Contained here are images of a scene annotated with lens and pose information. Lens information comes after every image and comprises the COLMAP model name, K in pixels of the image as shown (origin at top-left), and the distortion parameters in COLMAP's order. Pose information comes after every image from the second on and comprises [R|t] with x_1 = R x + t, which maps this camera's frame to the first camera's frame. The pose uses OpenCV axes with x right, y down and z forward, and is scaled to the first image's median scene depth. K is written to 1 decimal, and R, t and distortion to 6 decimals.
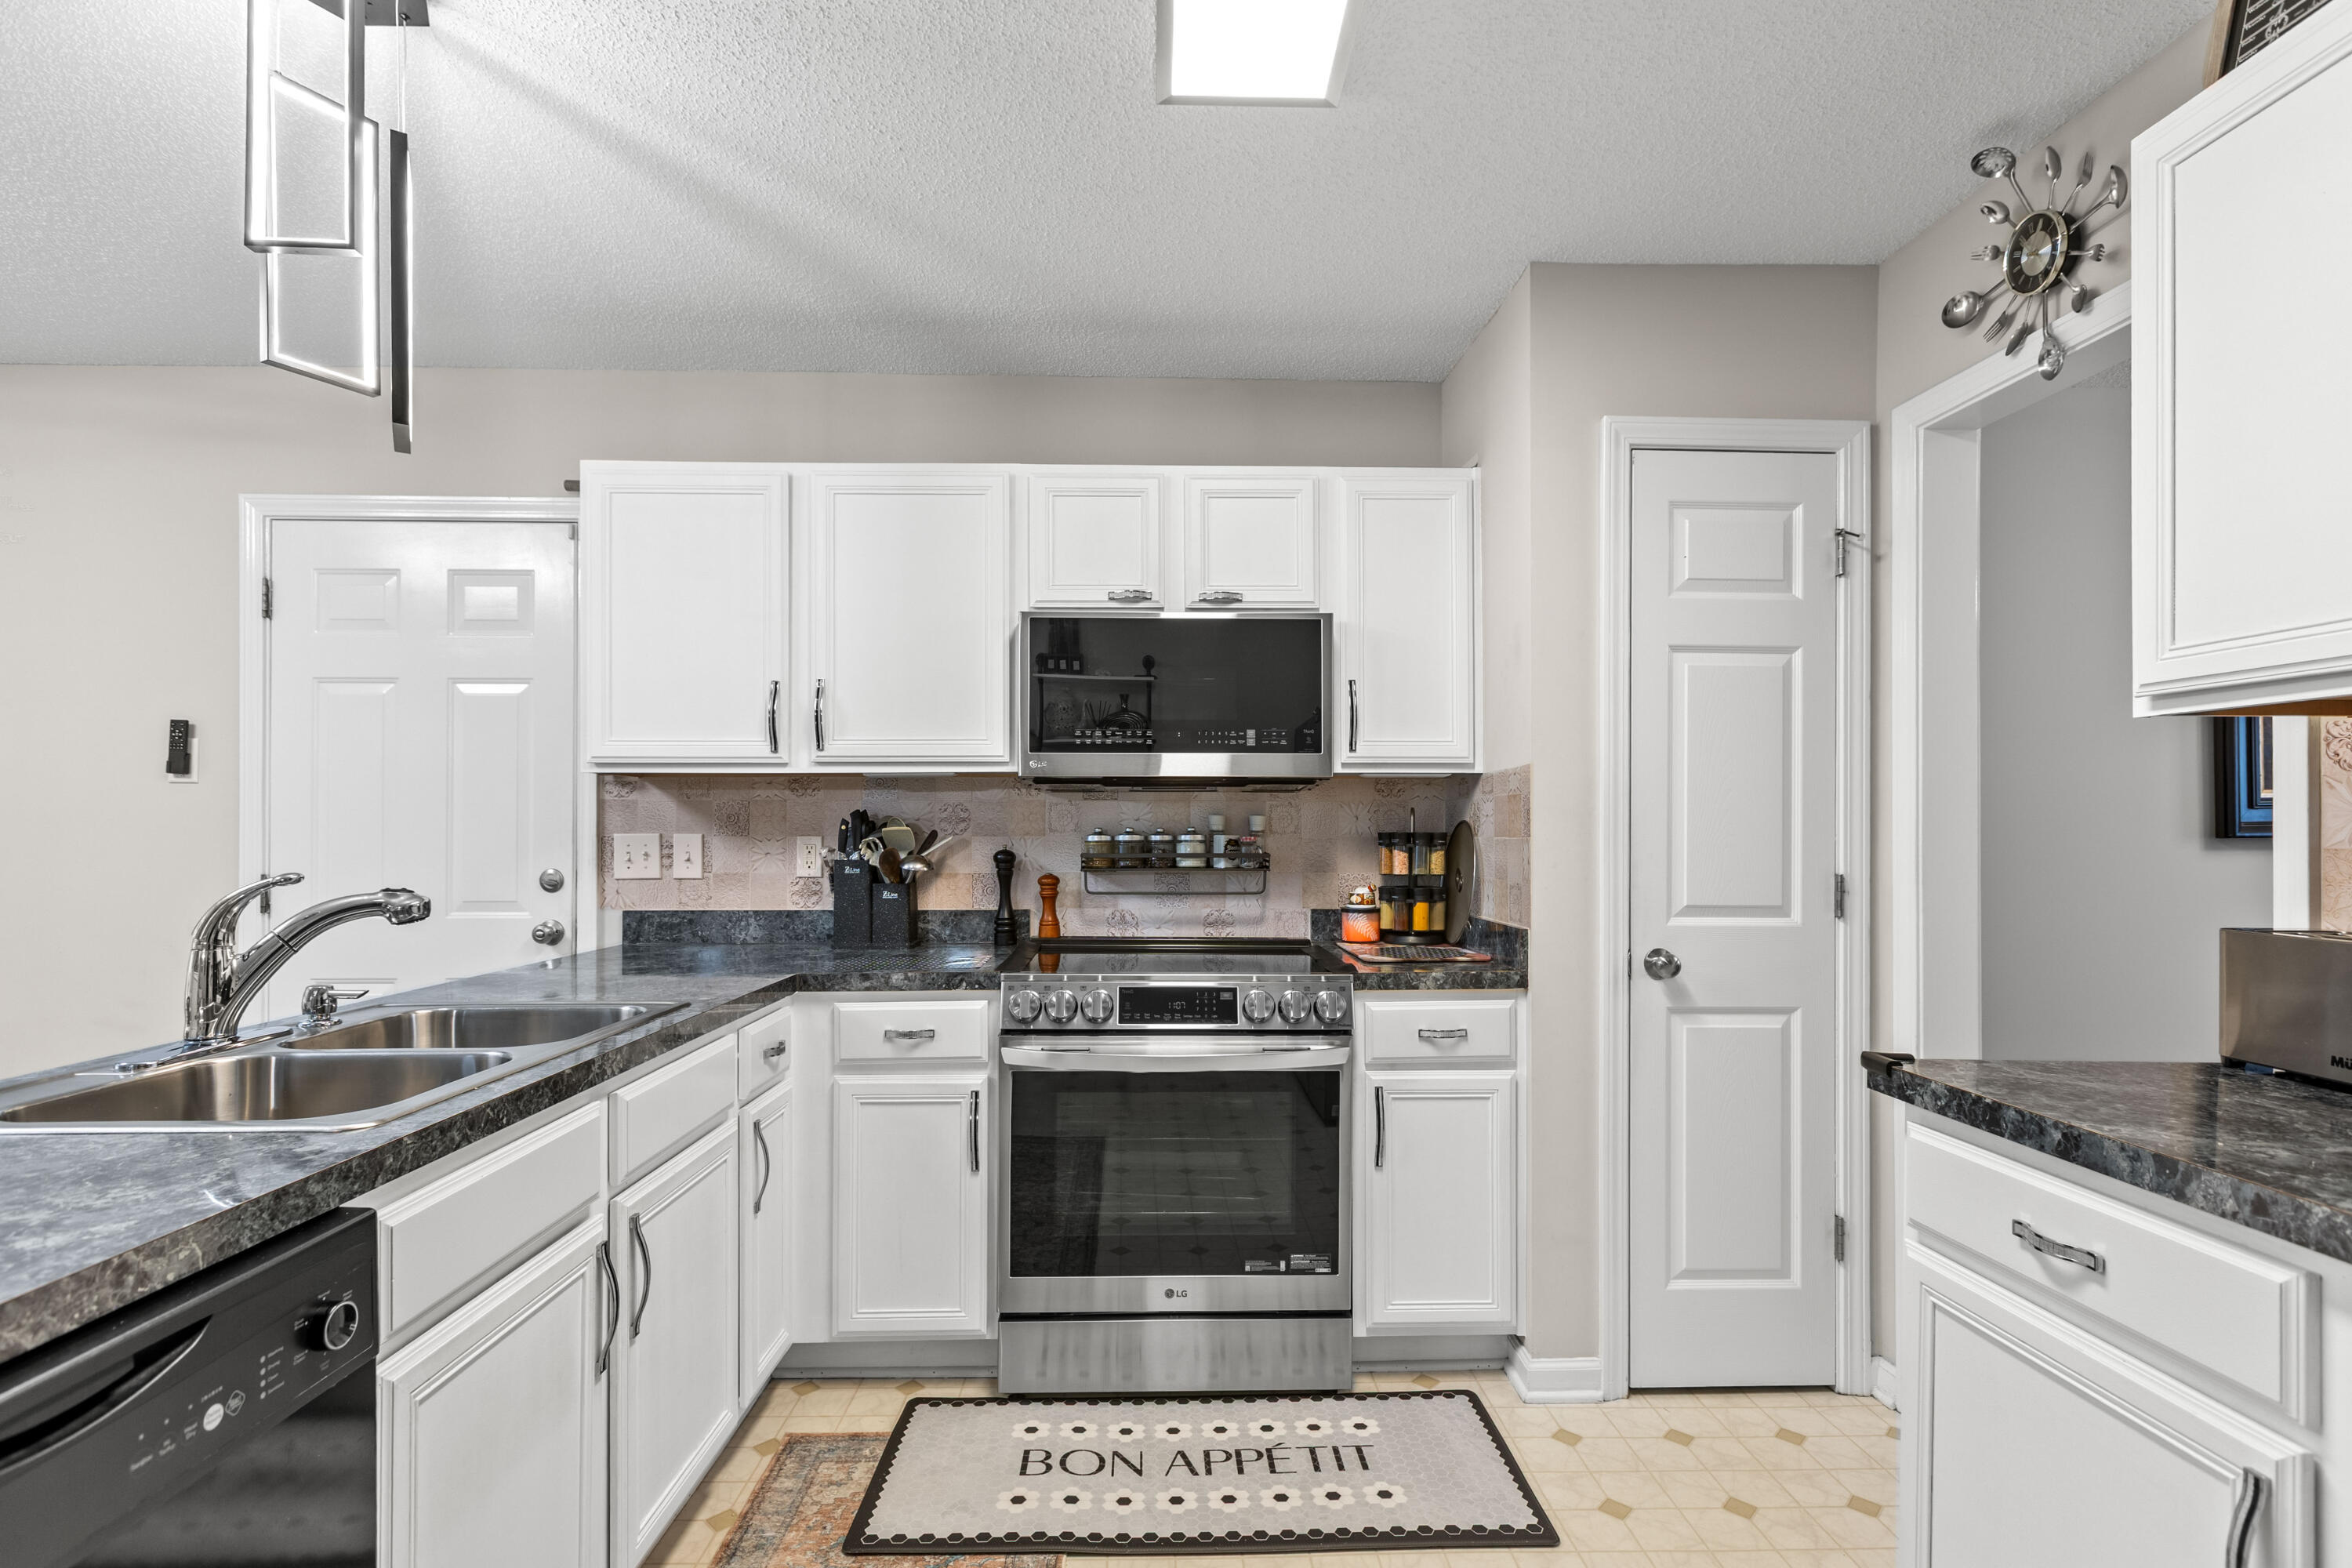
lens RADIAL K [[1093.8, 0, 1176.5], [0, 1093.8, 825.9], [0, 0, 1]] dist [-0.001215, -0.000011]
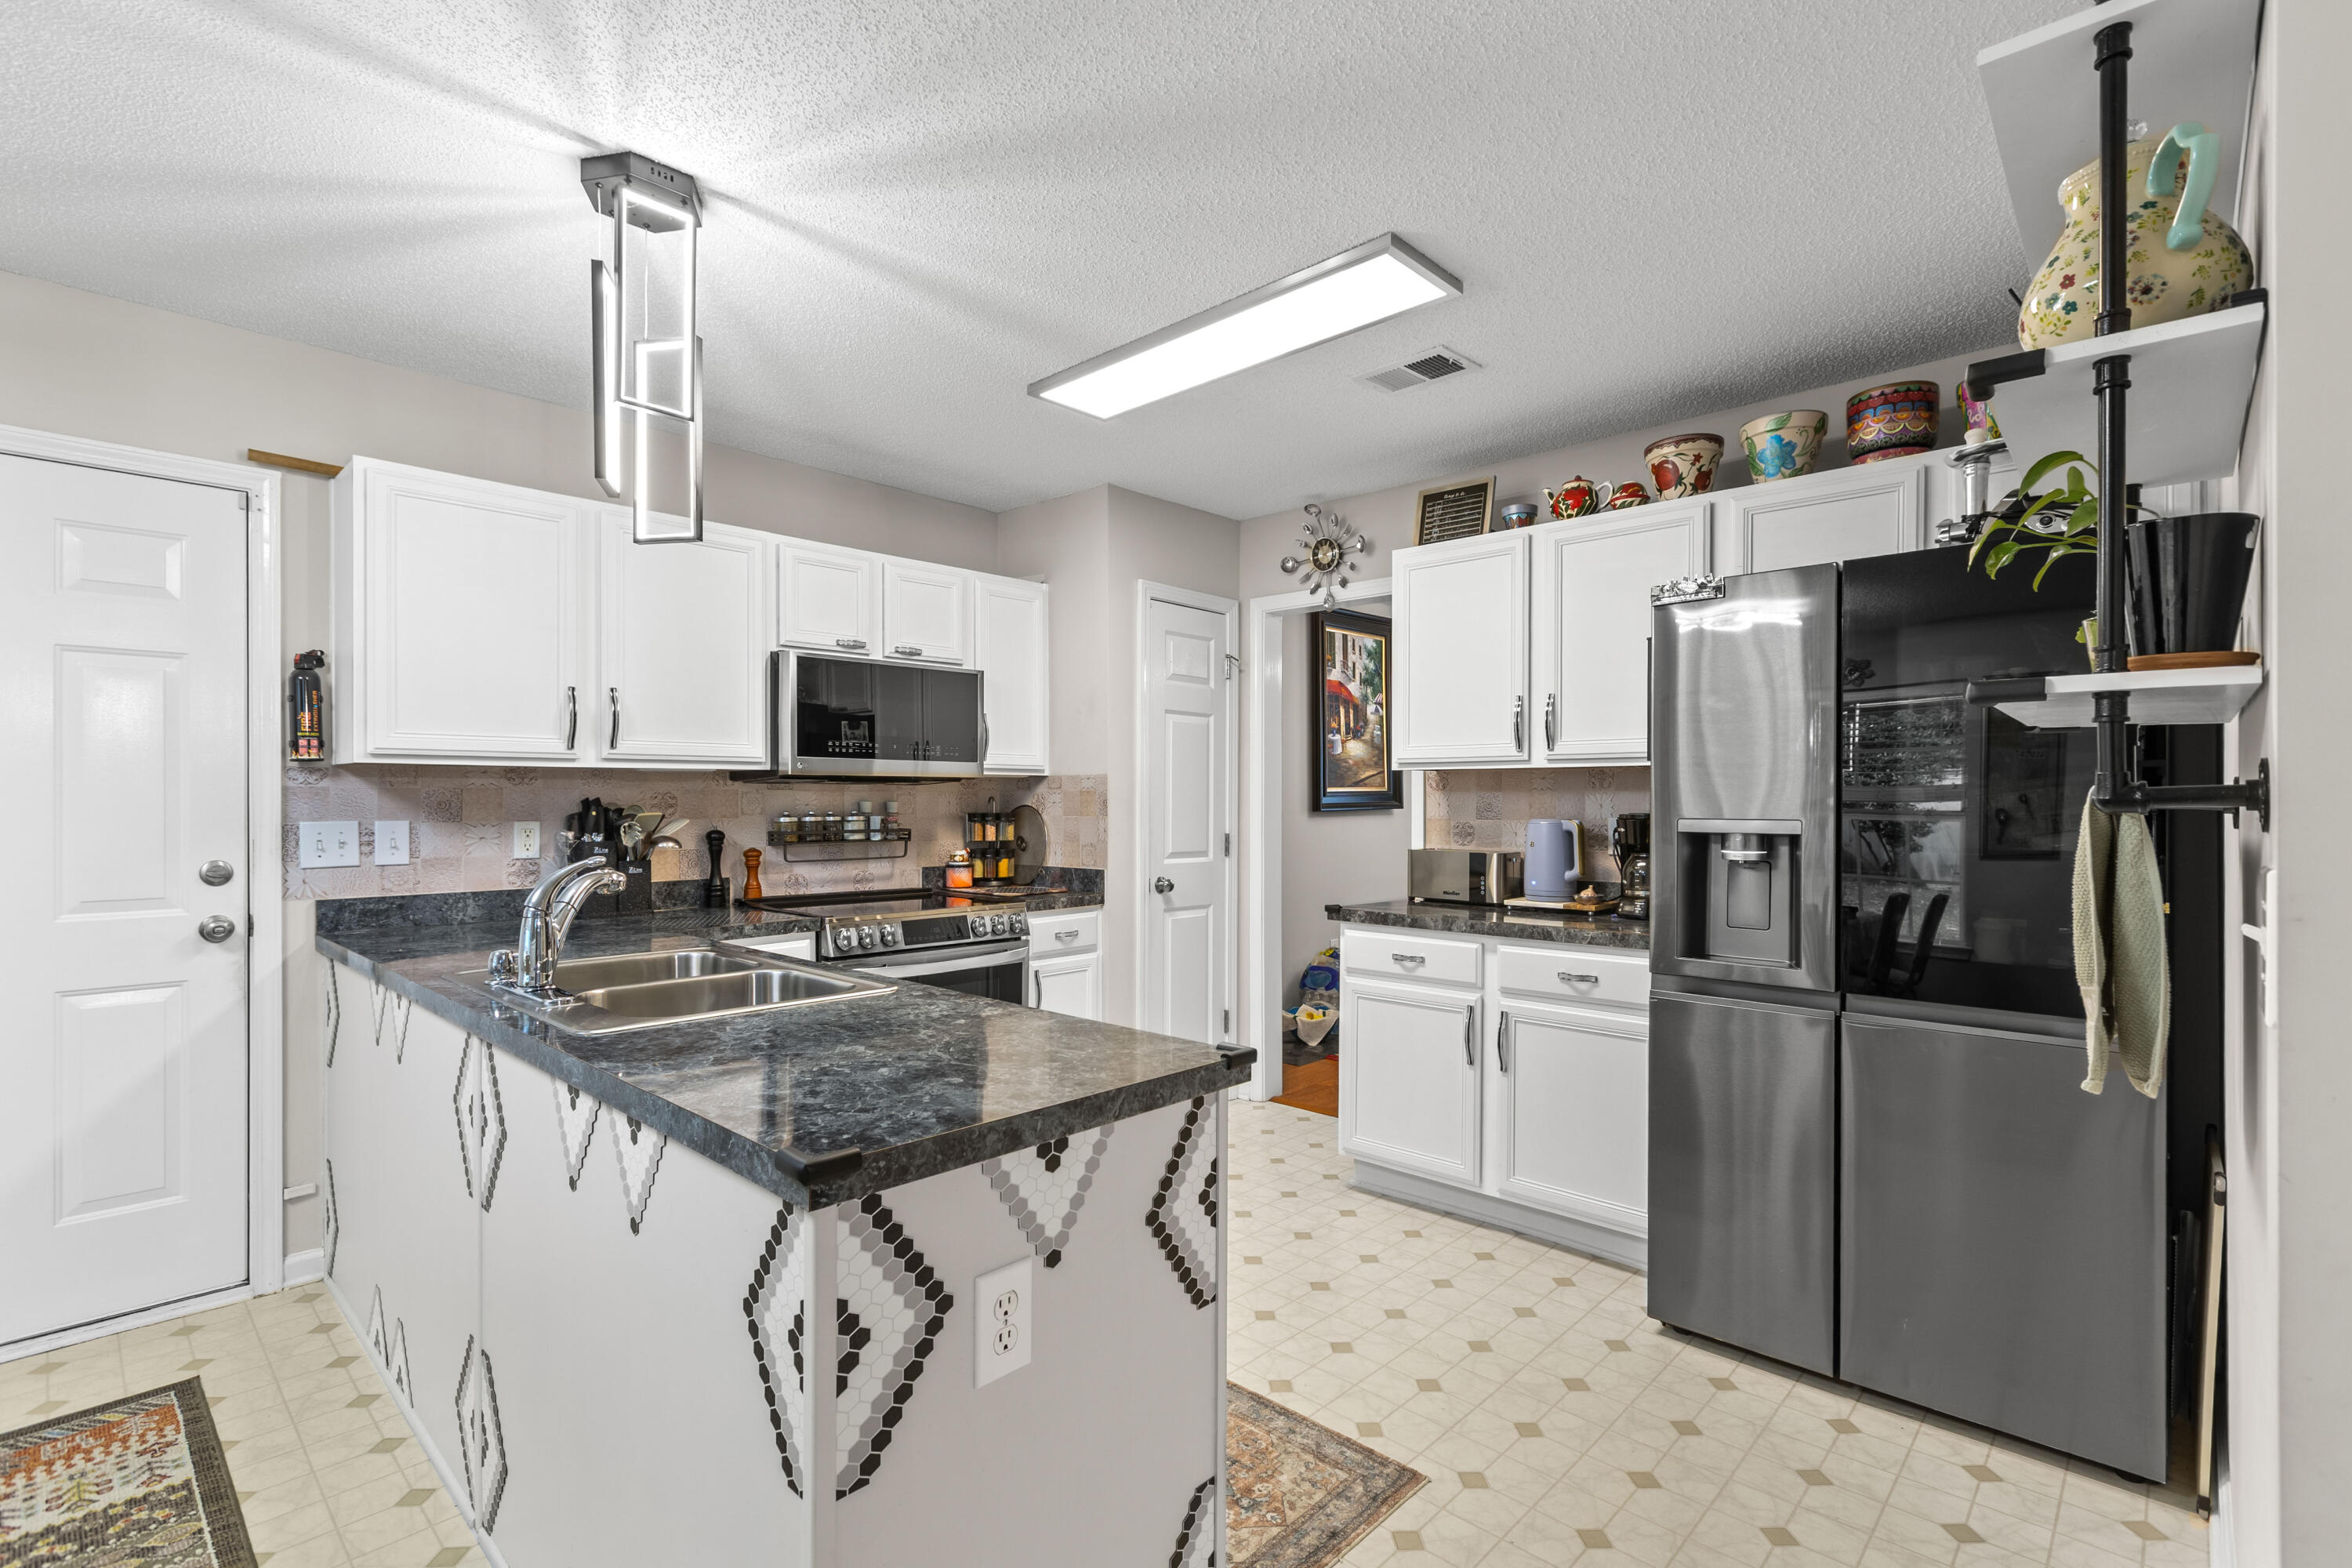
lens RADIAL K [[1068.5, 0, 1188.7], [0, 1068.5, 796.6], [0, 0, 1]] dist [-0.000447, -0.000087]
pose [[0.704679, 0.001205, 0.709525, -0.647964], [-0.002321, 0.999997, 0.000606, -0.018118], [-0.709522, -0.002074, 0.704680, -0.233653]]
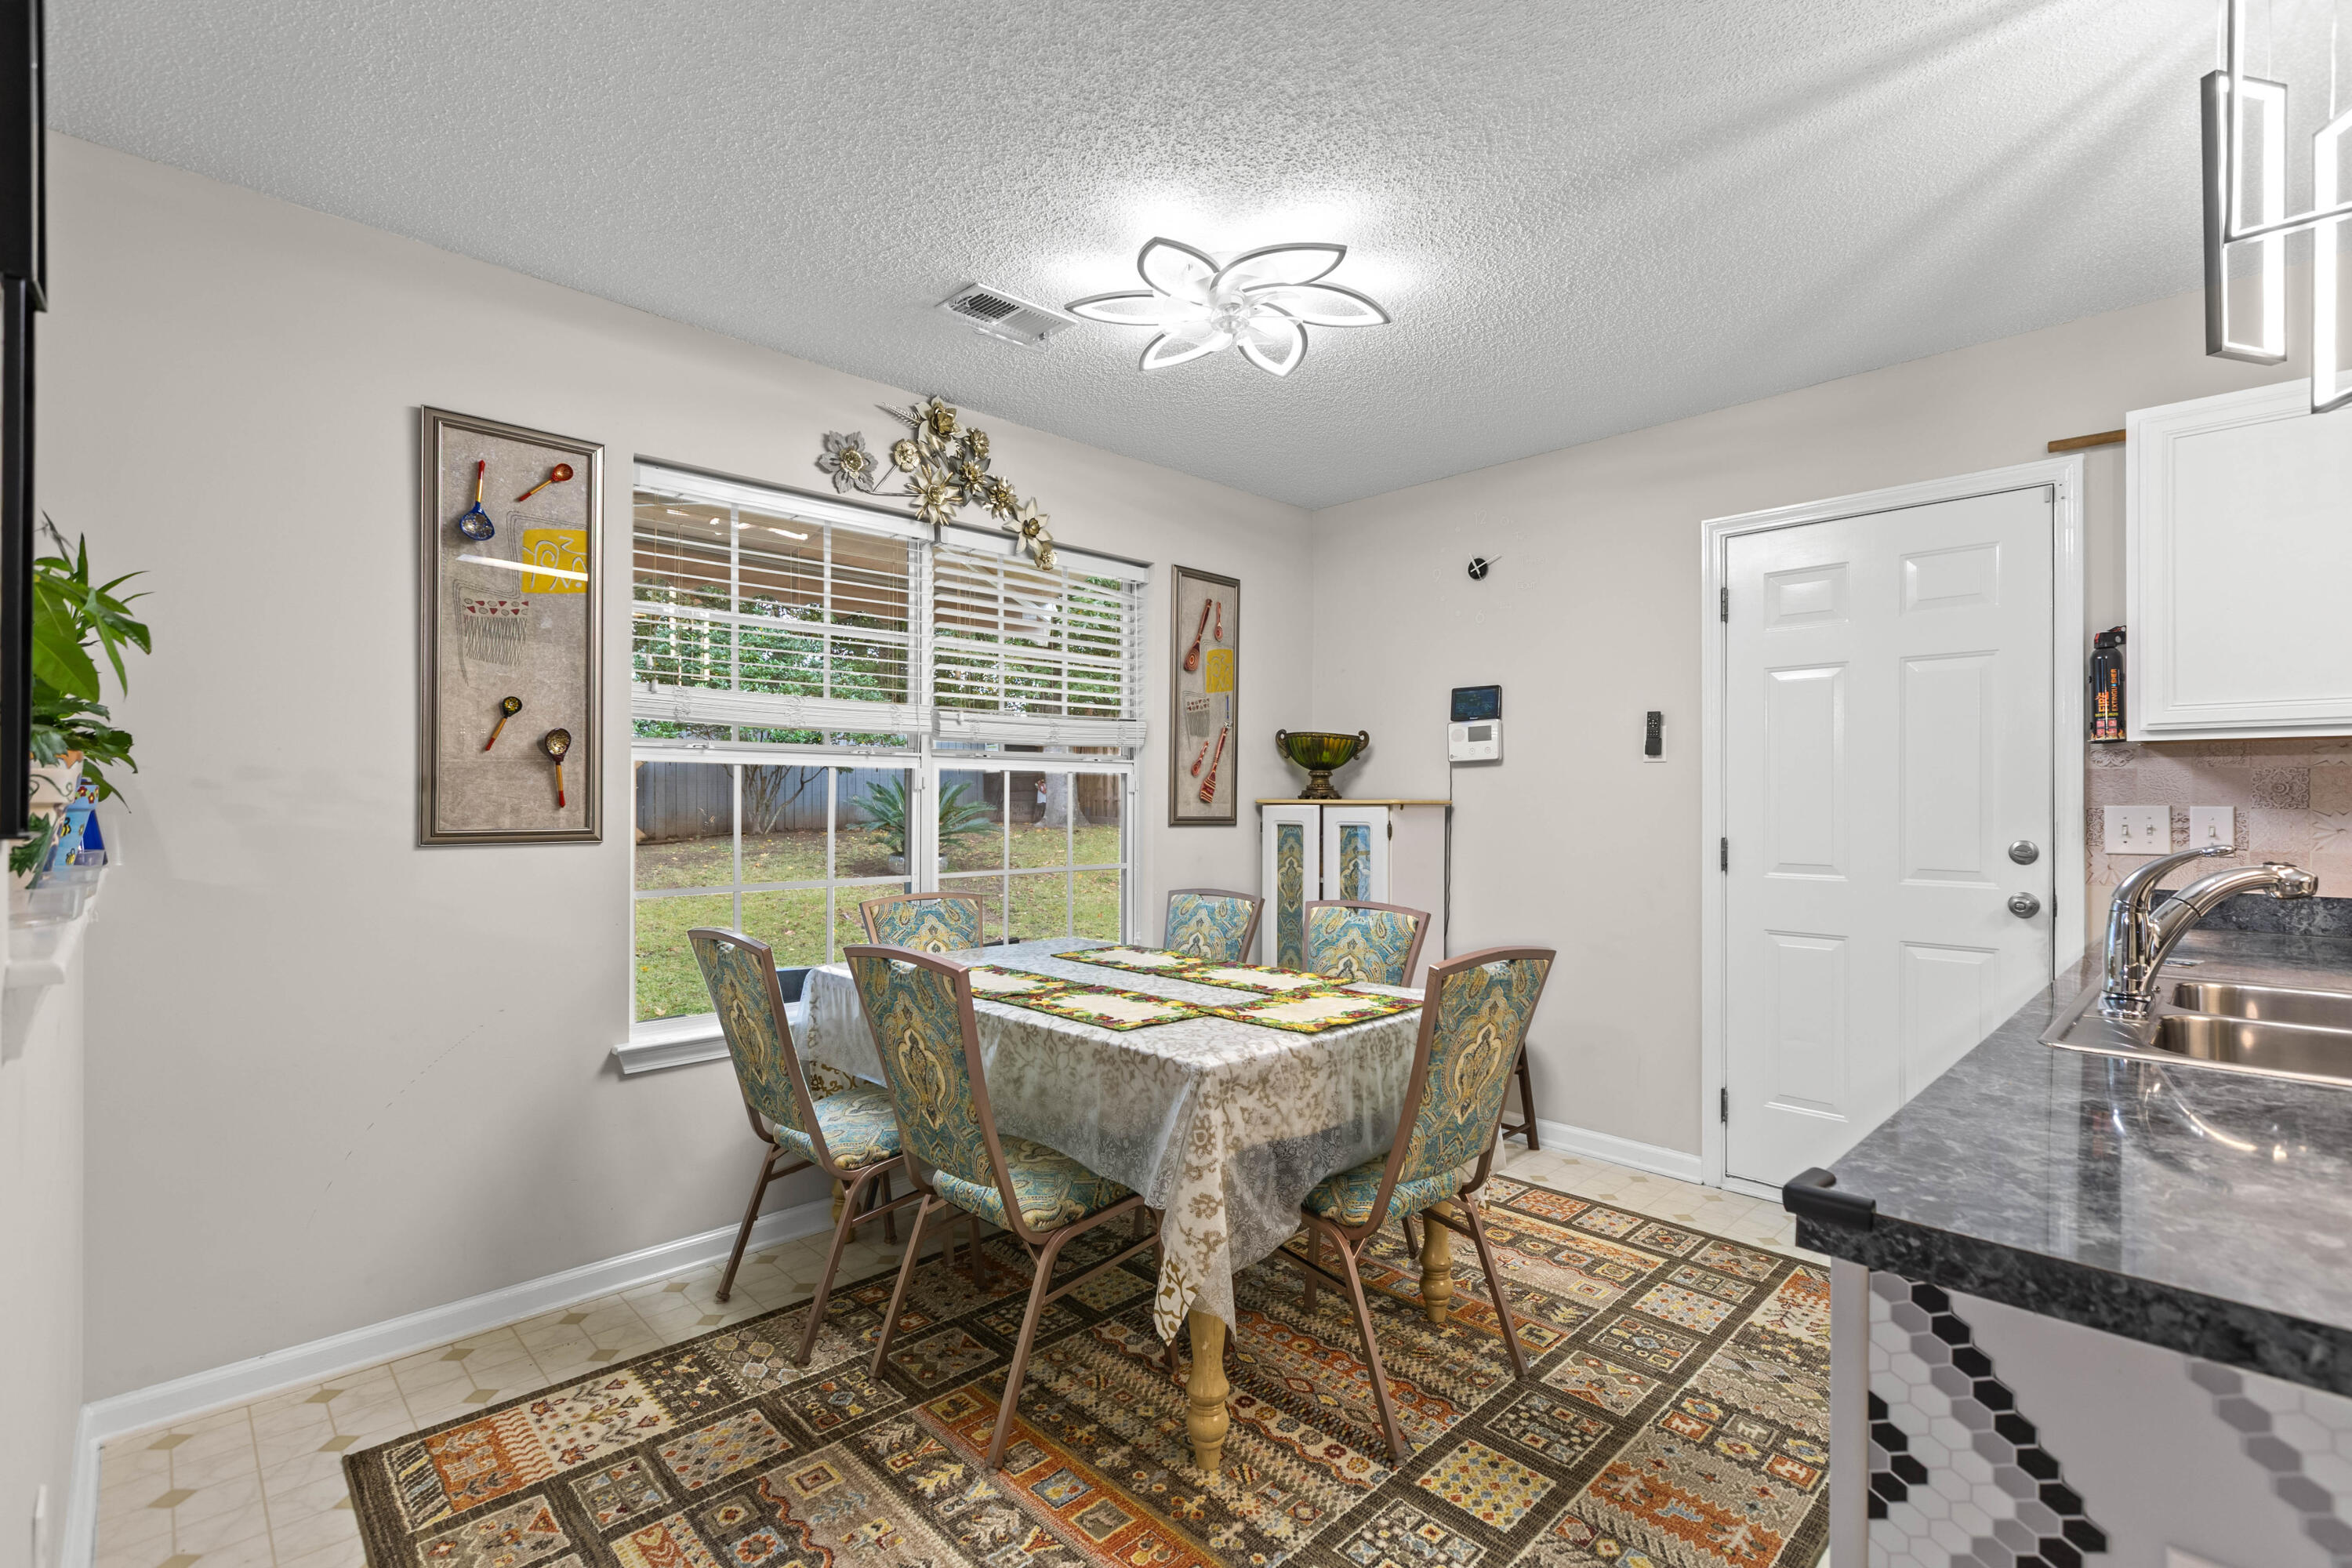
lens RADIAL K [[1068.5, 0, 1188.7], [0, 1068.5, 796.6], [0, 0, 1]] dist [-0.000447, -0.000087]
pose [[0.680526, 0.000057, -0.732724, -0.386758], [0.001276, 0.999998, 0.001263, -0.002744], [0.732723, -0.001794, 0.680524, -0.213427]]
